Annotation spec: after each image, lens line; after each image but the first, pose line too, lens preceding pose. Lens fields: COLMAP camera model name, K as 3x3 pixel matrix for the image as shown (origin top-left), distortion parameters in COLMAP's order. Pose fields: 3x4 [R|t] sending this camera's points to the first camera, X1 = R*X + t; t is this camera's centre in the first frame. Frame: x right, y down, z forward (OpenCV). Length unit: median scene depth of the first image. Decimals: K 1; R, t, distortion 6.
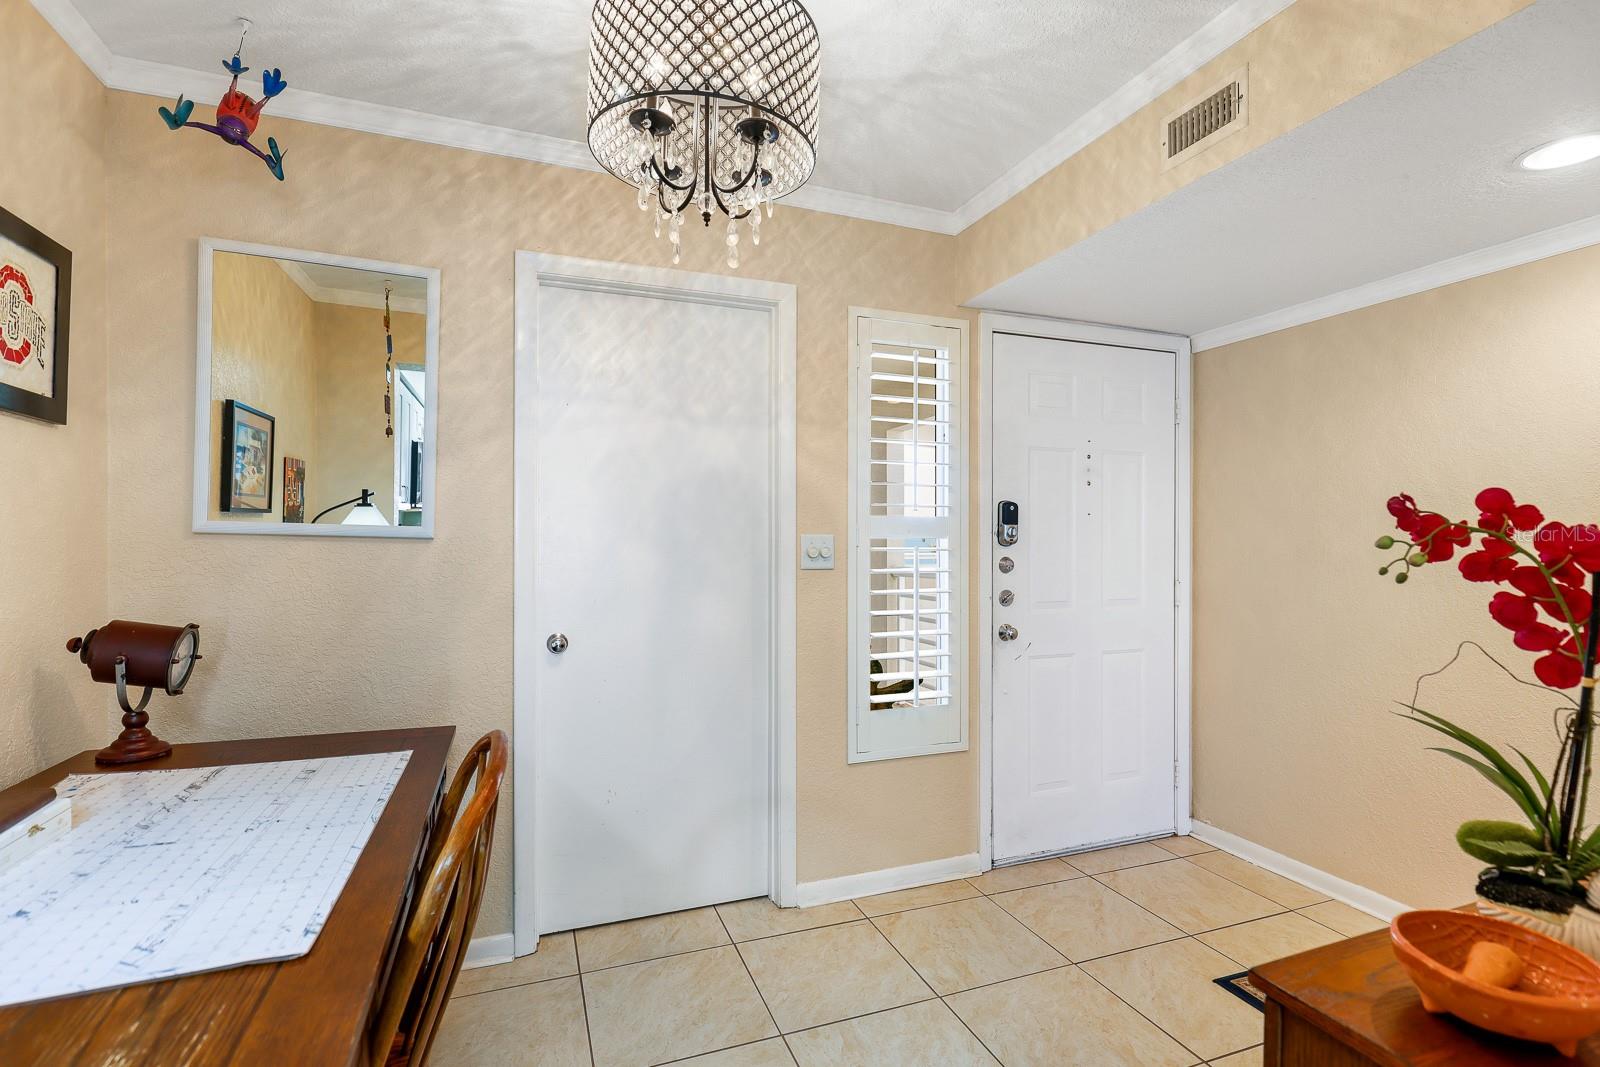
lens RADIAL K [[759.3, 0, 805.7], [0, 759.3, 541.8], [0, 0, 1]] dist [0.001687, -0.001192]
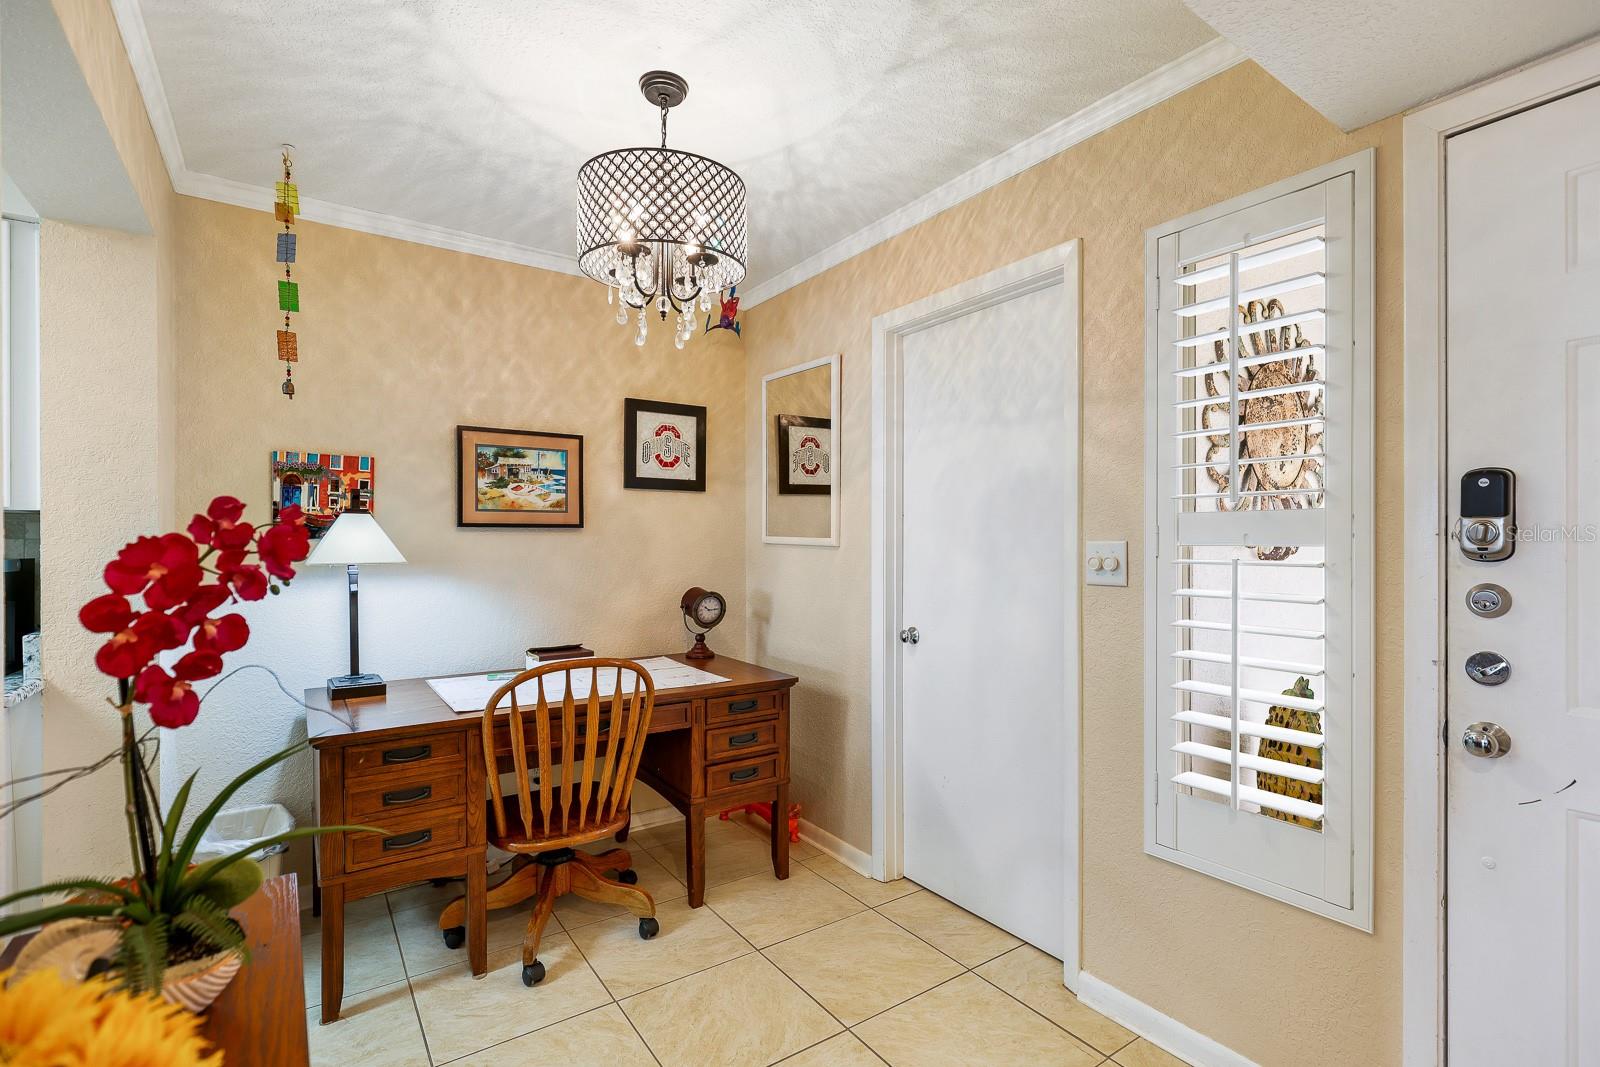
lens RADIAL K [[741.5, 0, 808.4], [0, 741.5, 543.1], [0, 0, 1]] dist [0.000001, -0.000806]
pose [[0.241086, -0.002535, -0.970500, 0.781868], [0.000765, 0.999997, -0.002422, -0.006718], [0.970503, -0.000158, 0.241088, 0.589179]]
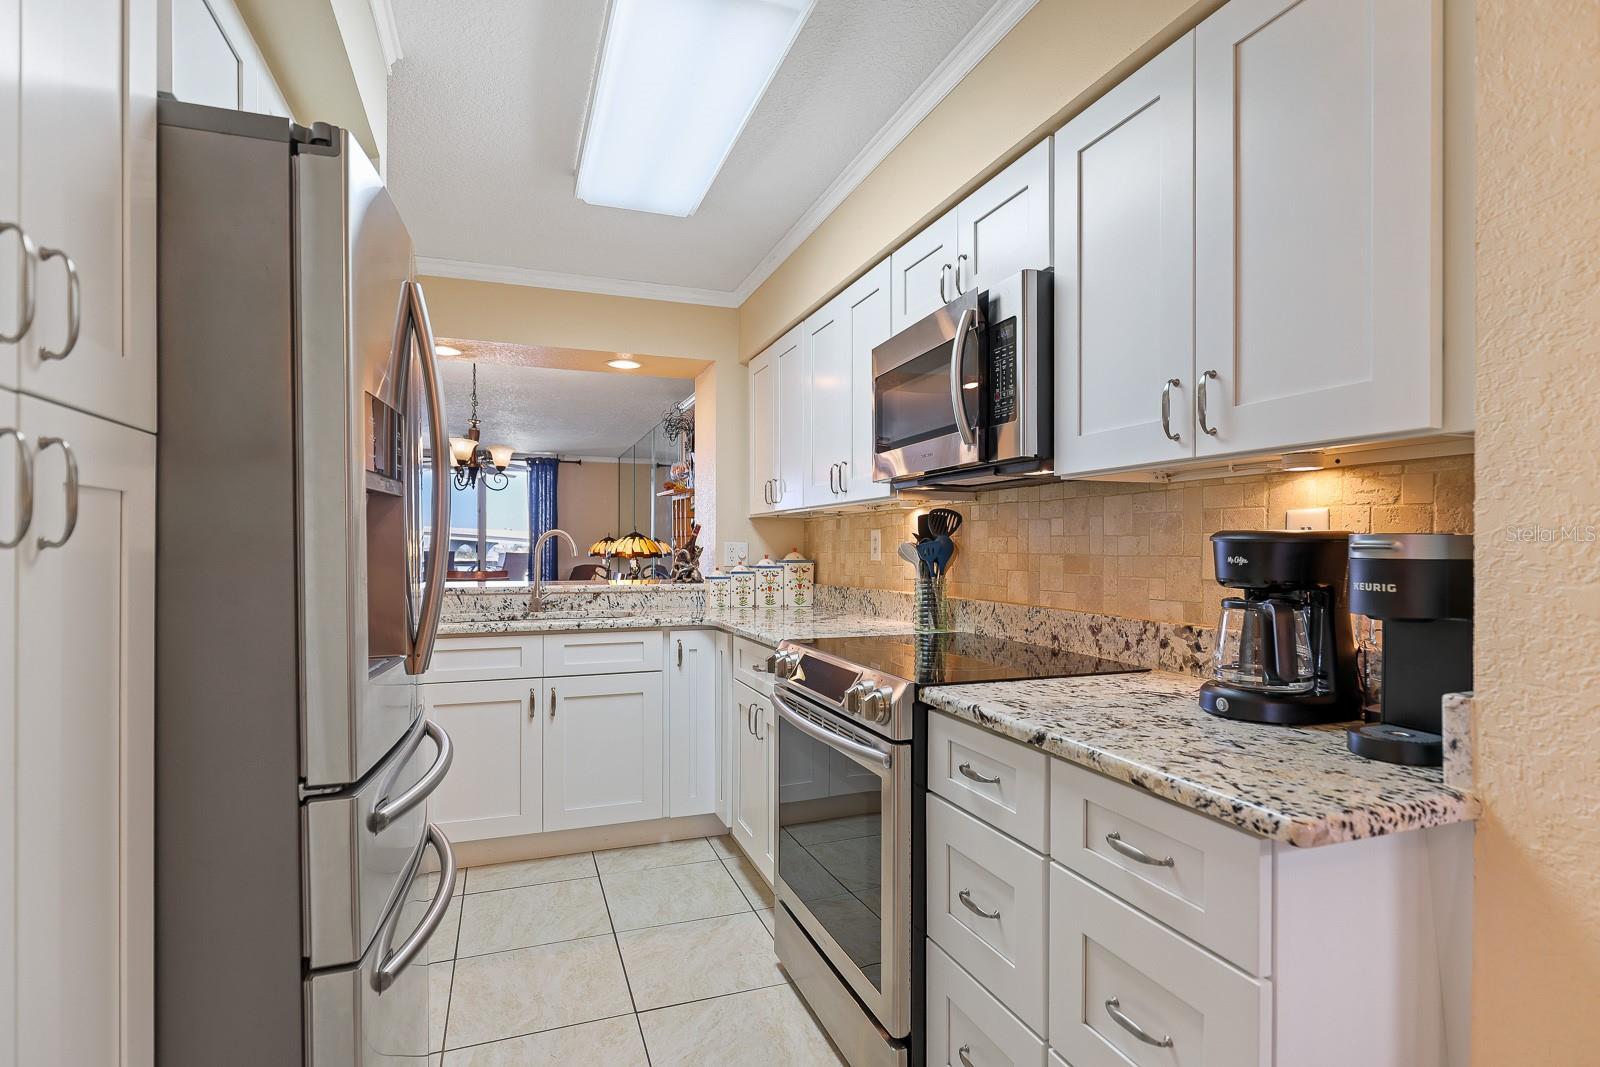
lens RADIAL K [[784.2, 0, 805.4], [0, 784.2, 548.1], [0, 0, 1]] dist [-0.001329, -0.000804]
pose [[-0.999980, -0.004349, 0.004575, 0.091641], [-0.004336, 0.999987, 0.002757, 0.017471], [-0.004587, 0.002737, -0.999986, 0.349352]]
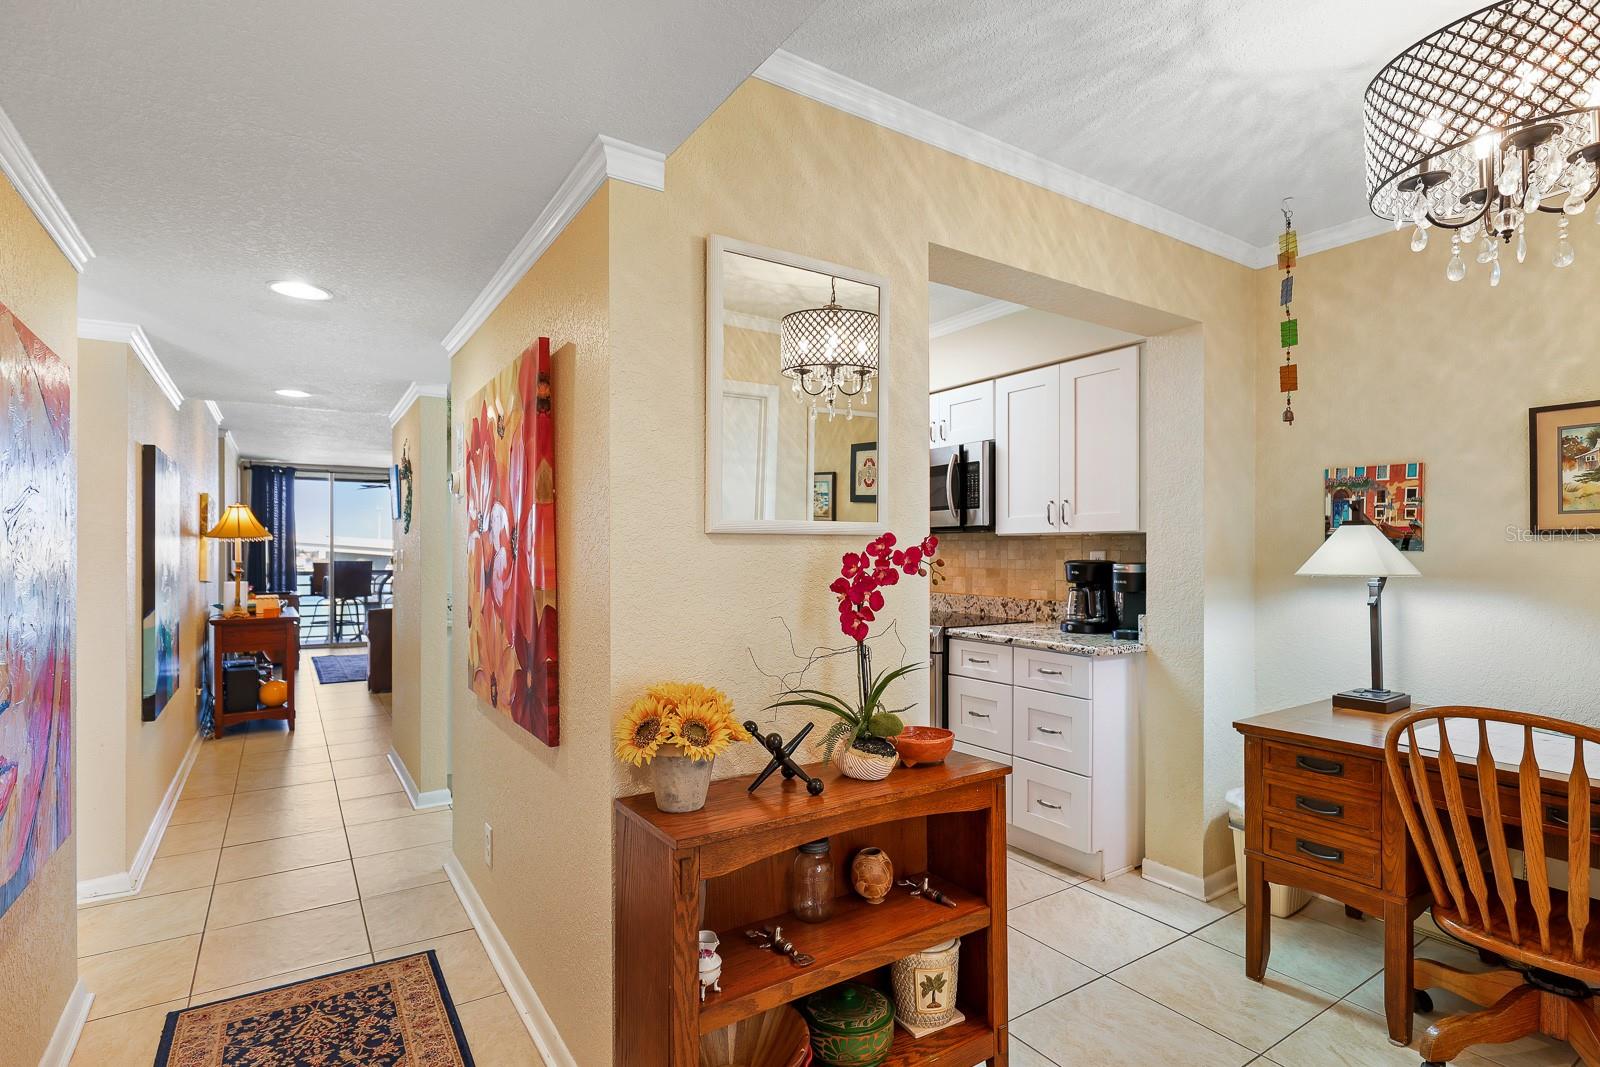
lens RADIAL K [[784.2, 0, 805.4], [0, 784.2, 548.1], [0, 0, 1]] dist [-0.001329, -0.000804]
pose [[-0.975760, -0.004016, -0.218806, 0.612544], [-0.003247, 0.999987, -0.003874, -0.012498], [0.218819, -0.003070, -0.975761, 1.129355]]
